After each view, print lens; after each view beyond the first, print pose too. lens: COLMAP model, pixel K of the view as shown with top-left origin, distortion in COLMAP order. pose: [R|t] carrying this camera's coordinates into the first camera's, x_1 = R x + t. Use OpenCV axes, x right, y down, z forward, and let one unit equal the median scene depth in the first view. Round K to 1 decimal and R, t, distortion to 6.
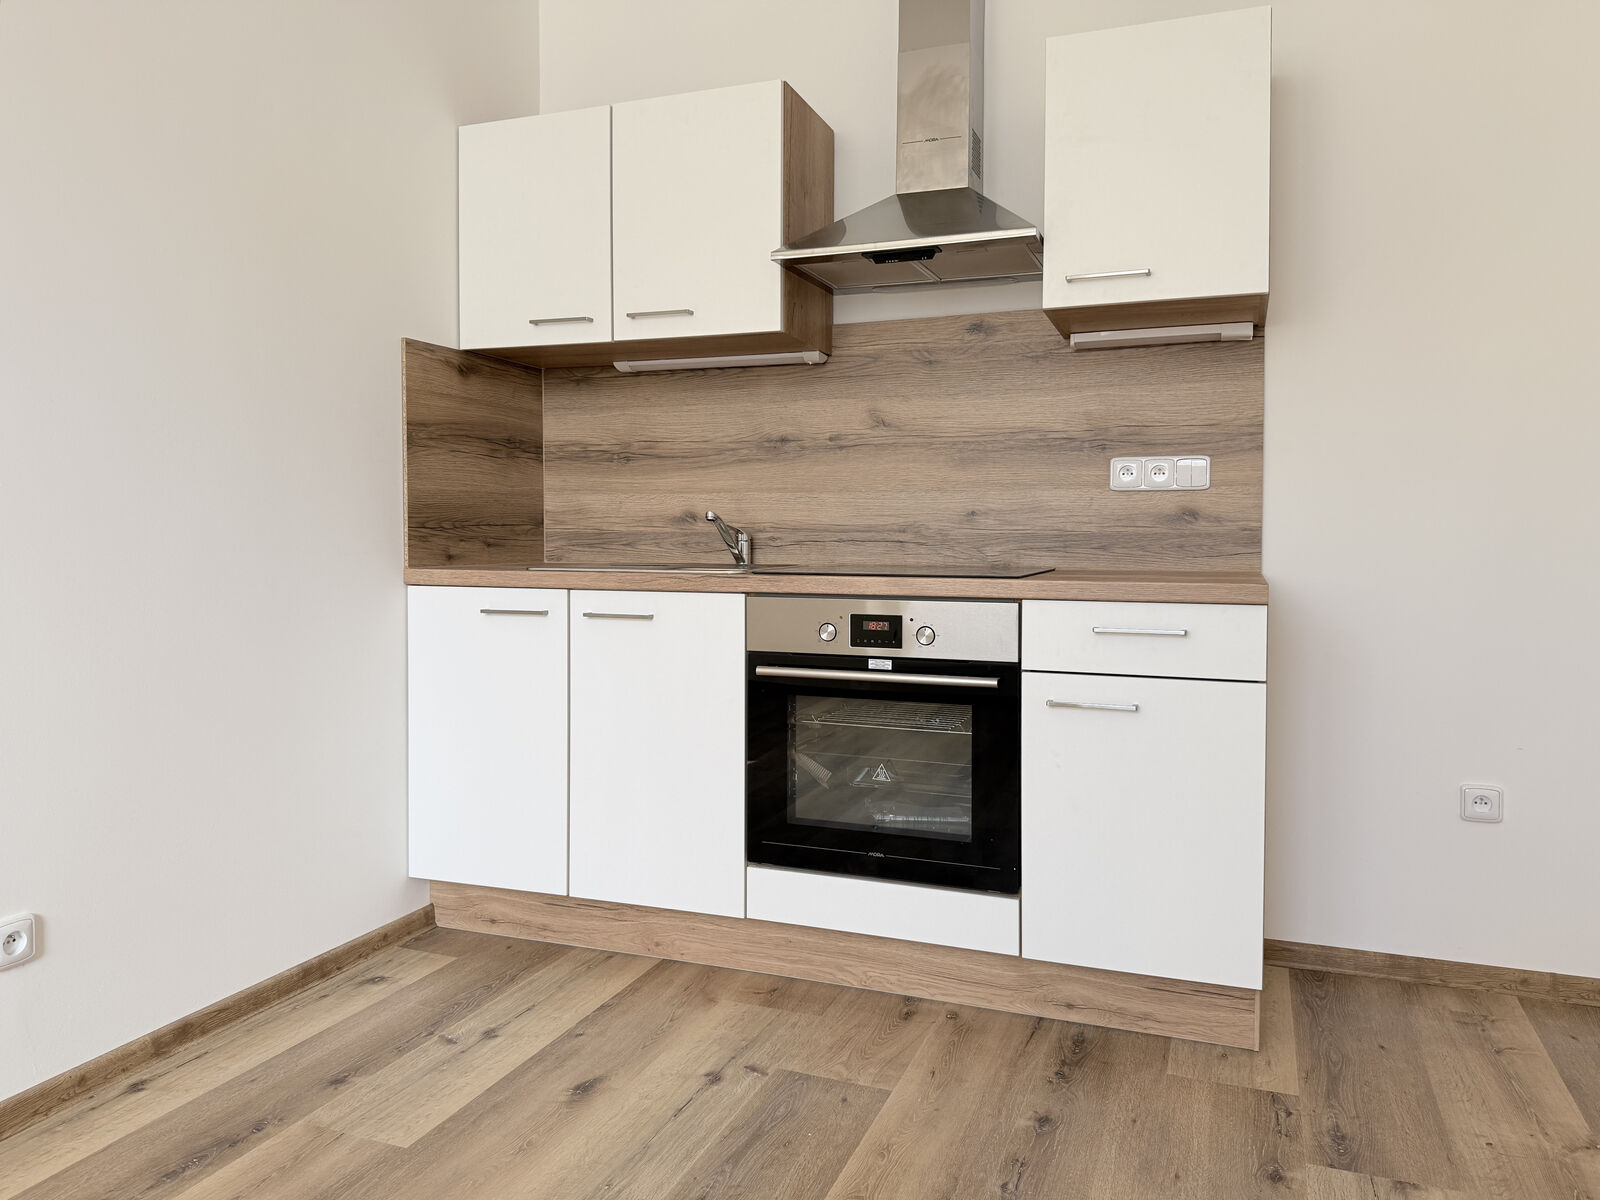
lens RADIAL K [[1141.1, 0, 792.1], [0, 1141.1, 568.3], [0, 0, 1]] dist [0.118406, -0.168847]
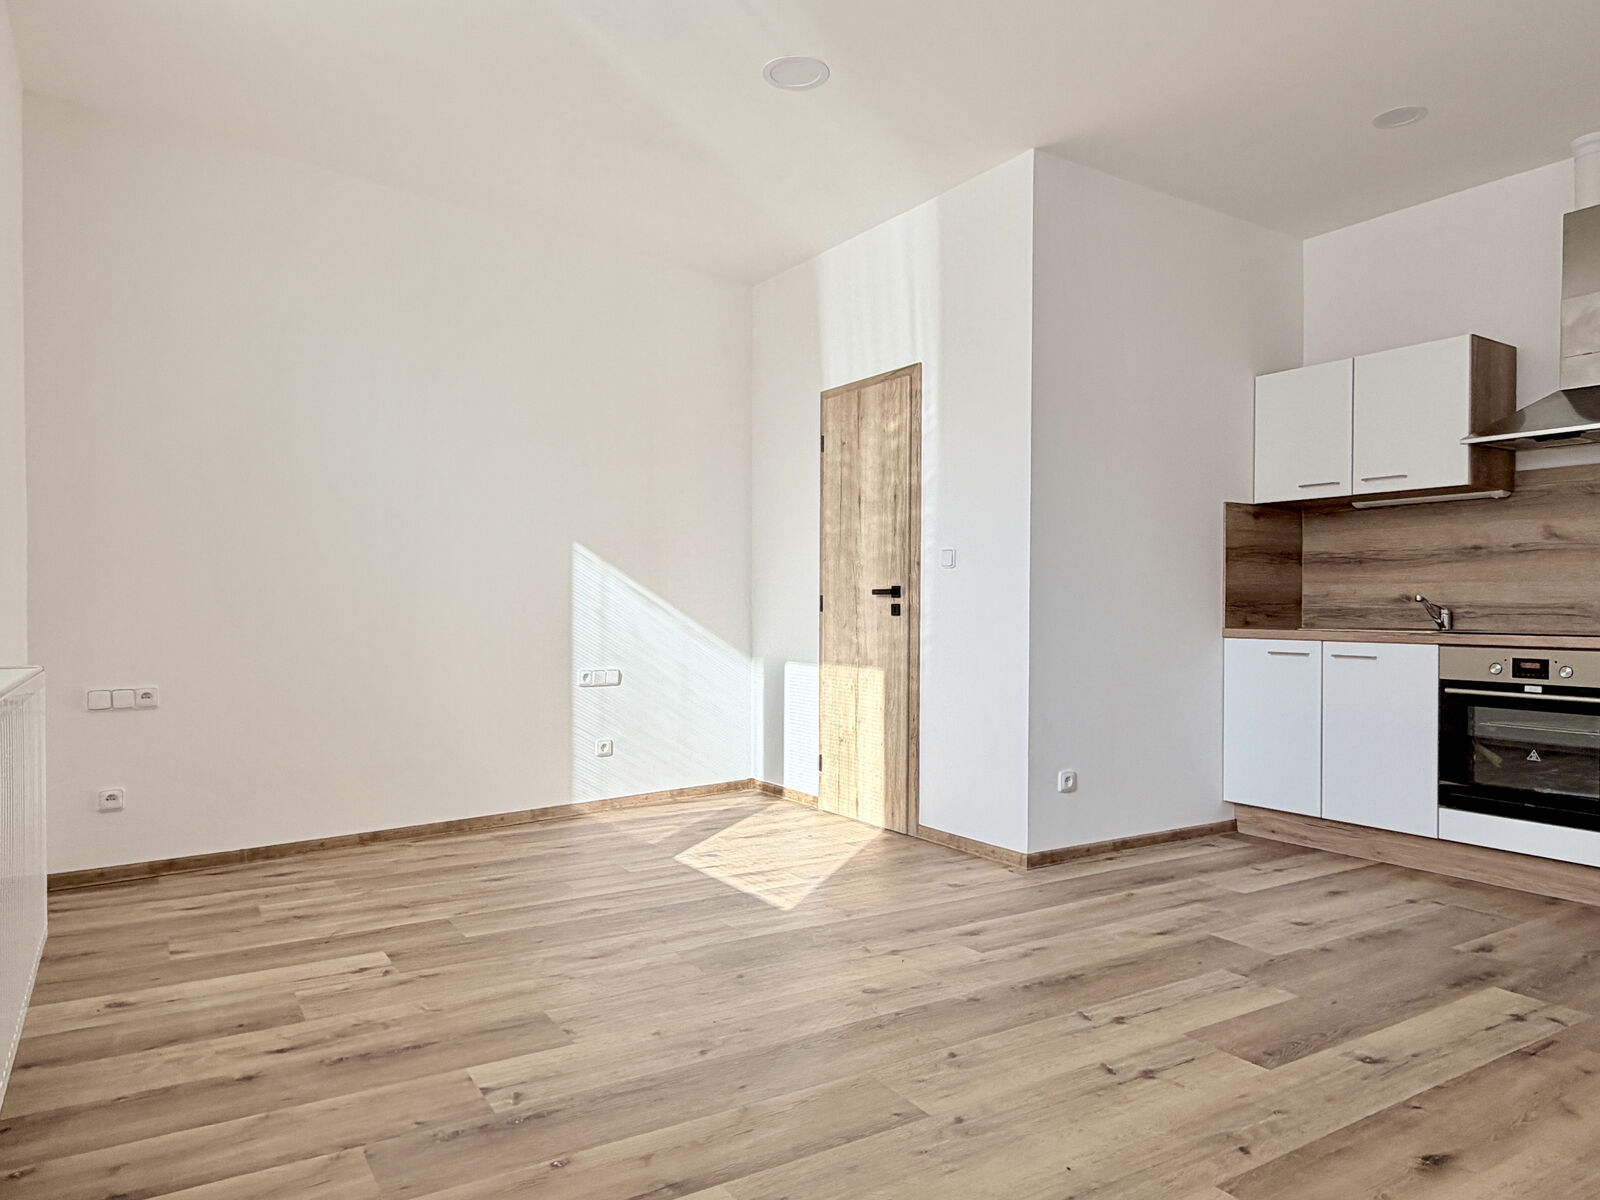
lens RADIAL K [[1051.9, 0, 795.1], [0, 1051.9, 609.3], [0, 0, 1]] dist [0.003087, -0.000676]
pose [[0.805190, 0.003207, -0.593008, 0.104736], [-0.021755, 0.999472, -0.024134, 0.025488], [0.592618, 0.032334, 0.804834, -0.738926]]
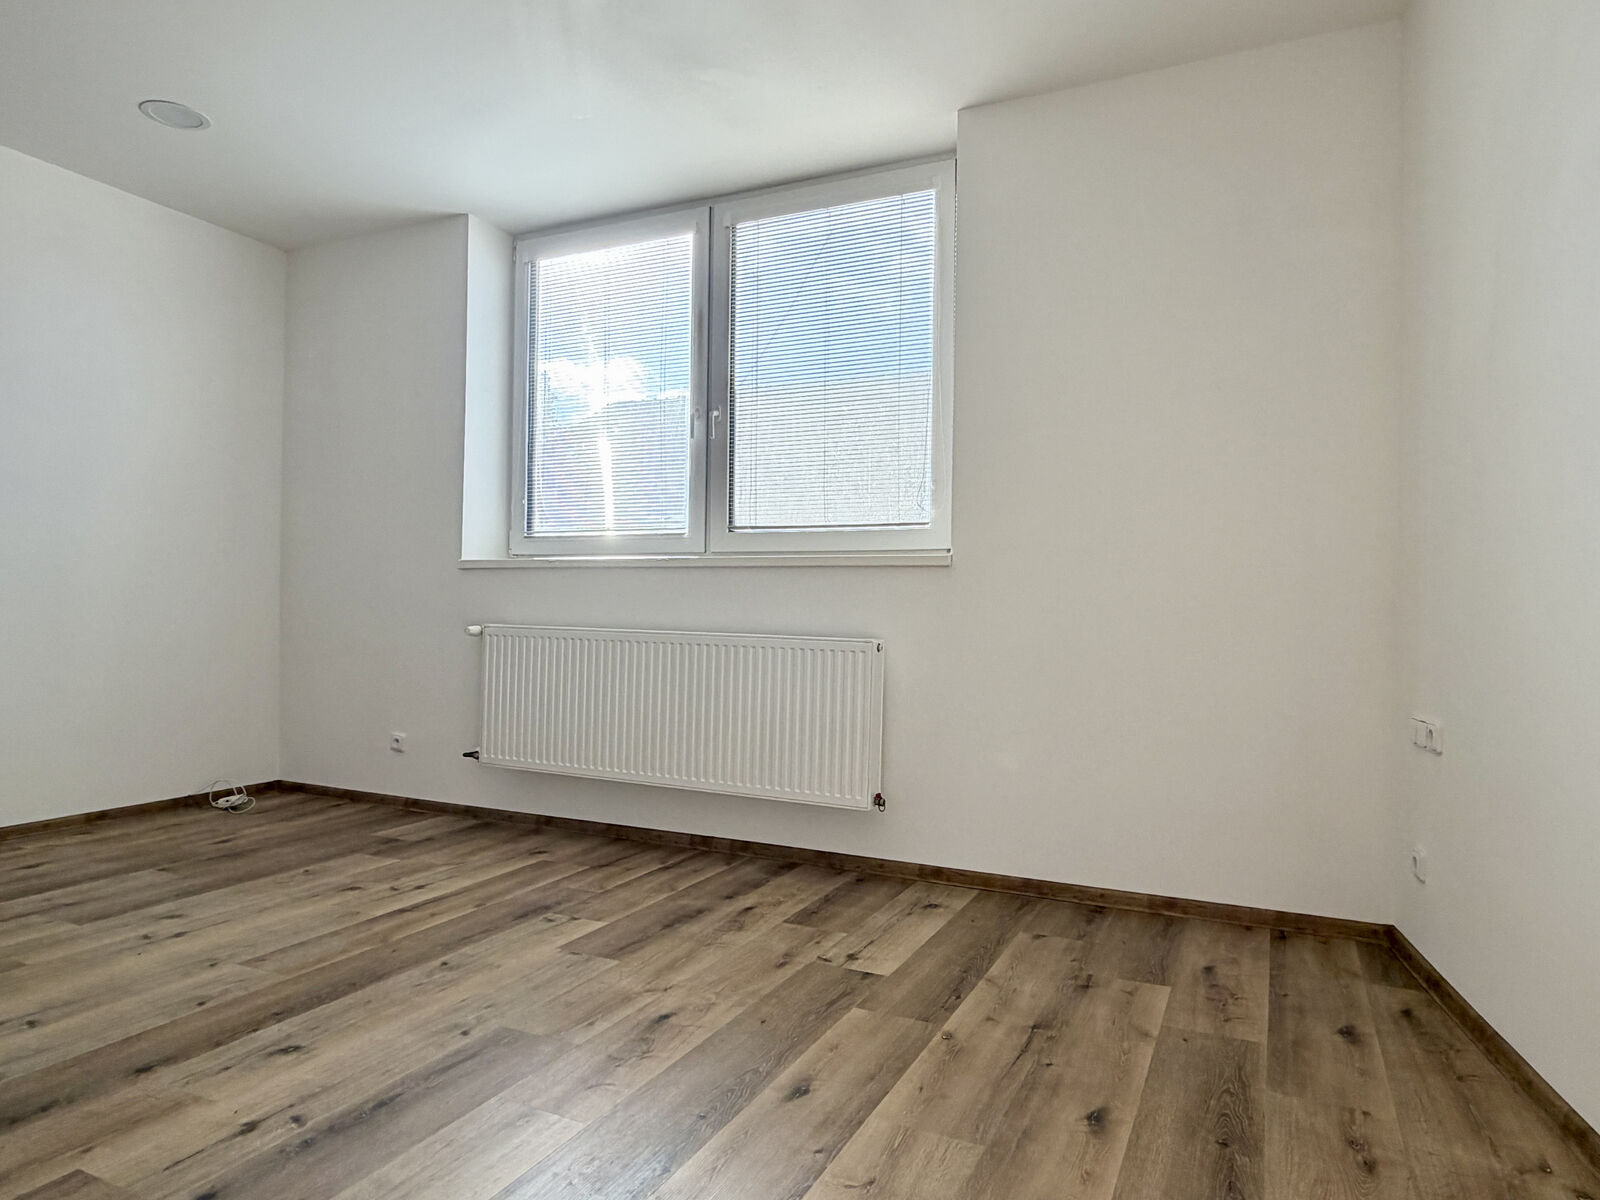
lens RADIAL K [[986.3, 0, 800.0], [0, 986.3, 600.0], [0, 0, 1]] dist [0.004152, -0.002503]
pose [[-0.997087, -0.014845, 0.074818, -0.869532], [-0.013252, 0.999676, 0.021737, -0.013548], [-0.075116, 0.020682, -0.996960, 0.835479]]
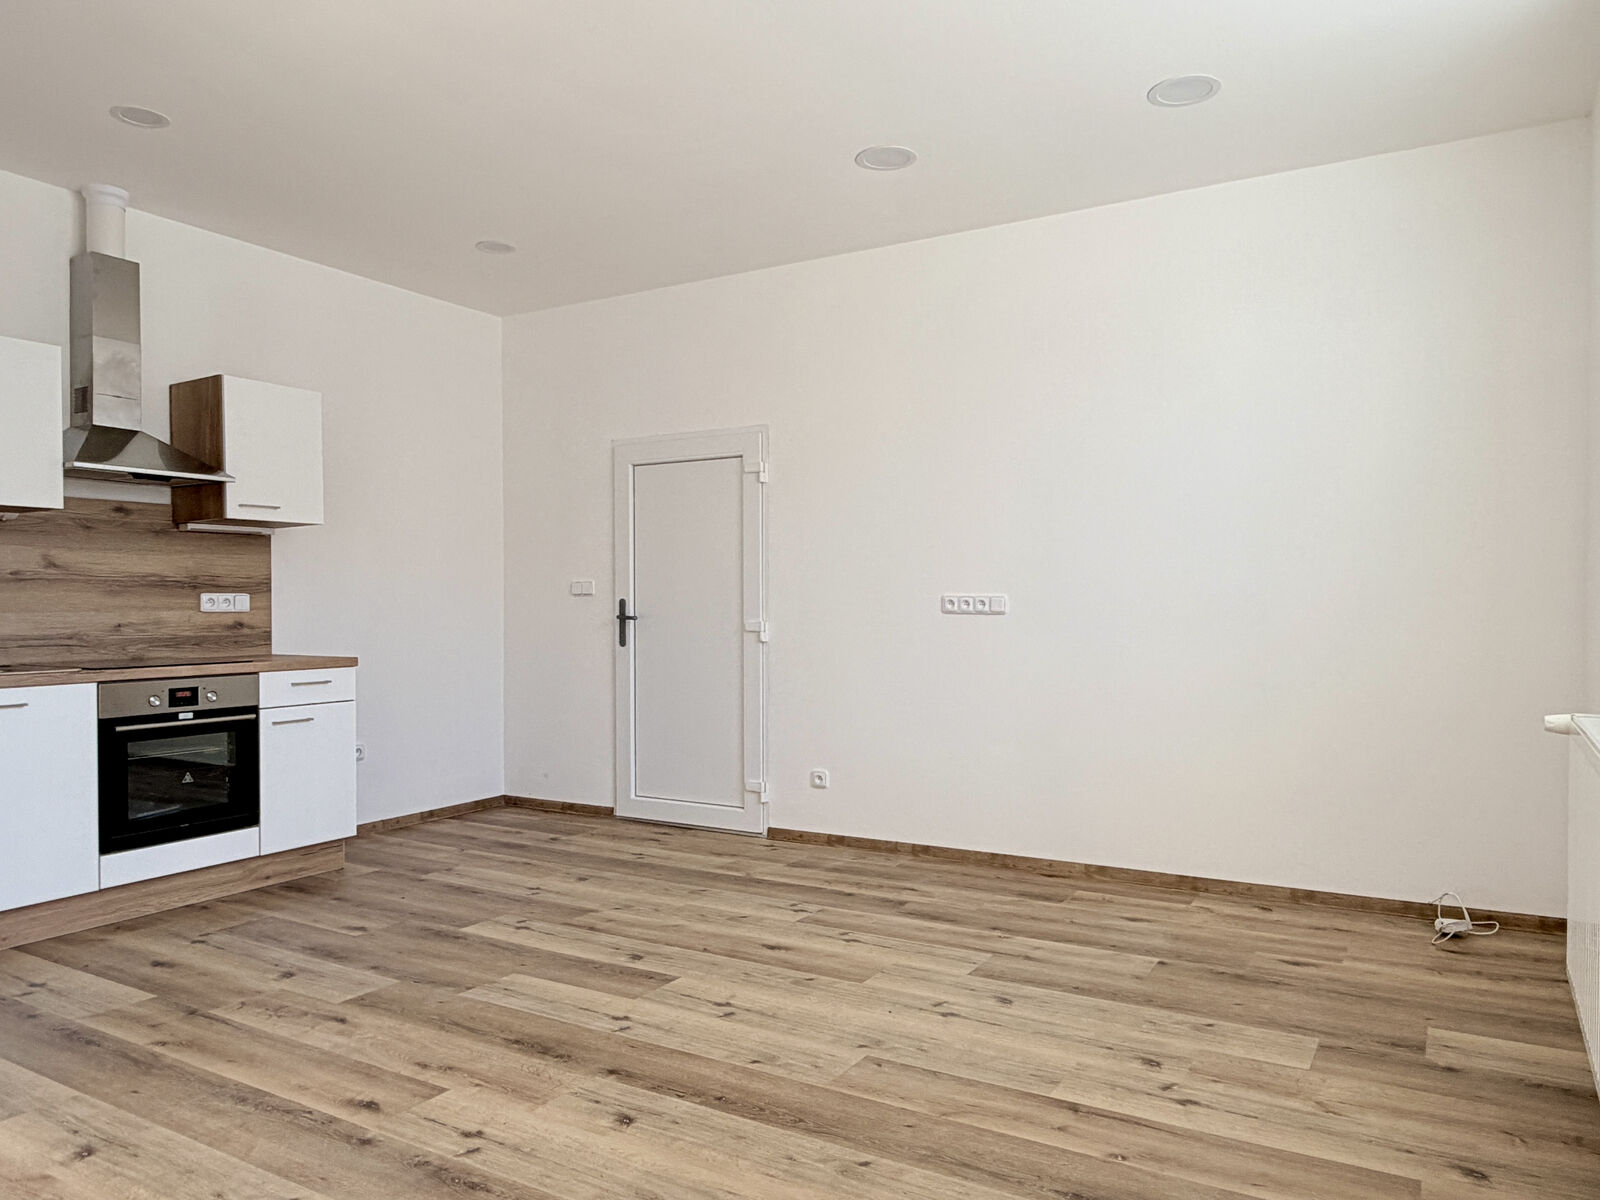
lens RADIAL K [[1117.4, 0, 800.0], [0, 1117.4, 600.0], [0, 0, 1]] dist [0.001427, -0.000782]
pose [[0.163227, -0.000834, 0.986588, -1.272943], [0.035047, 0.999373, -0.004954, -0.045222], [-0.985966, 0.035386, 0.163154, -0.187118]]
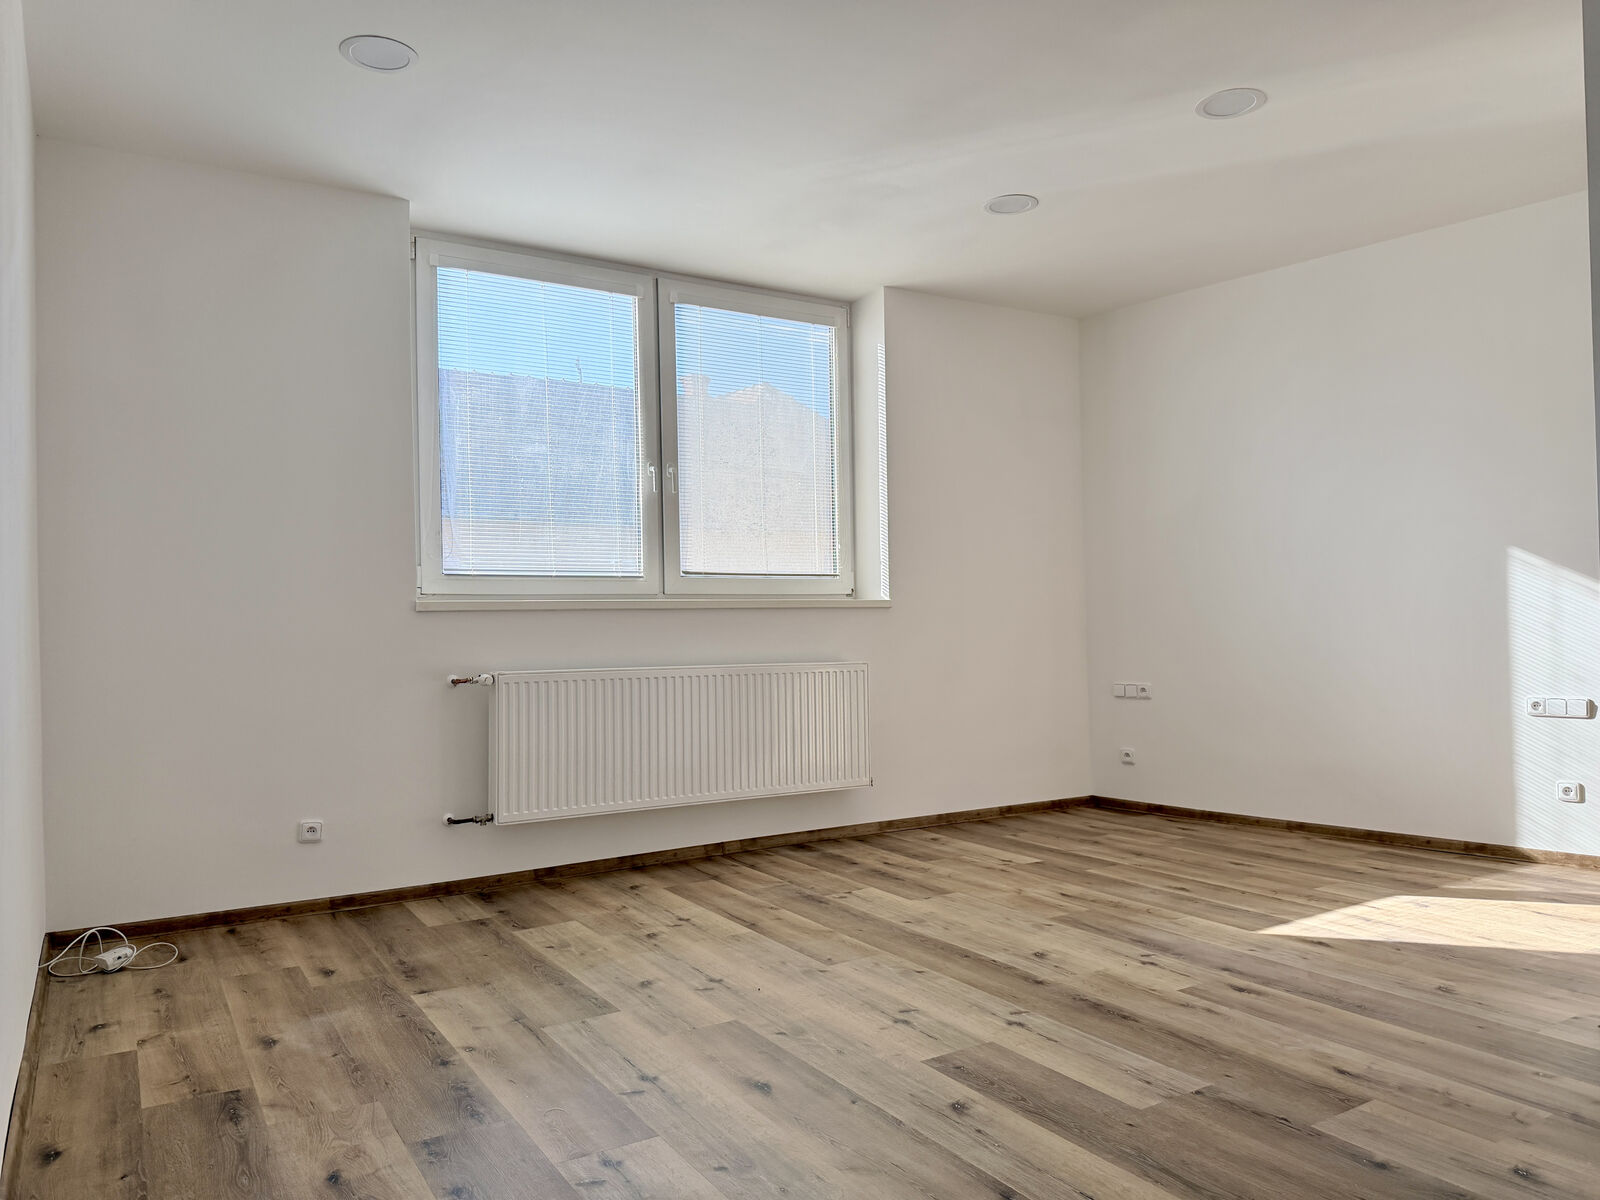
lens RADIAL K [[1119.3, 0, 805.4], [0, 1119.3, 591.2], [0, 0, 1]] dist [0.048125, -0.055871]
pose [[-0.597894, -0.017203, -0.801391, 0.757720], [-0.008249, 0.999849, -0.015308, -0.029937], [0.801533, -0.002542, -0.597945, 0.656509]]
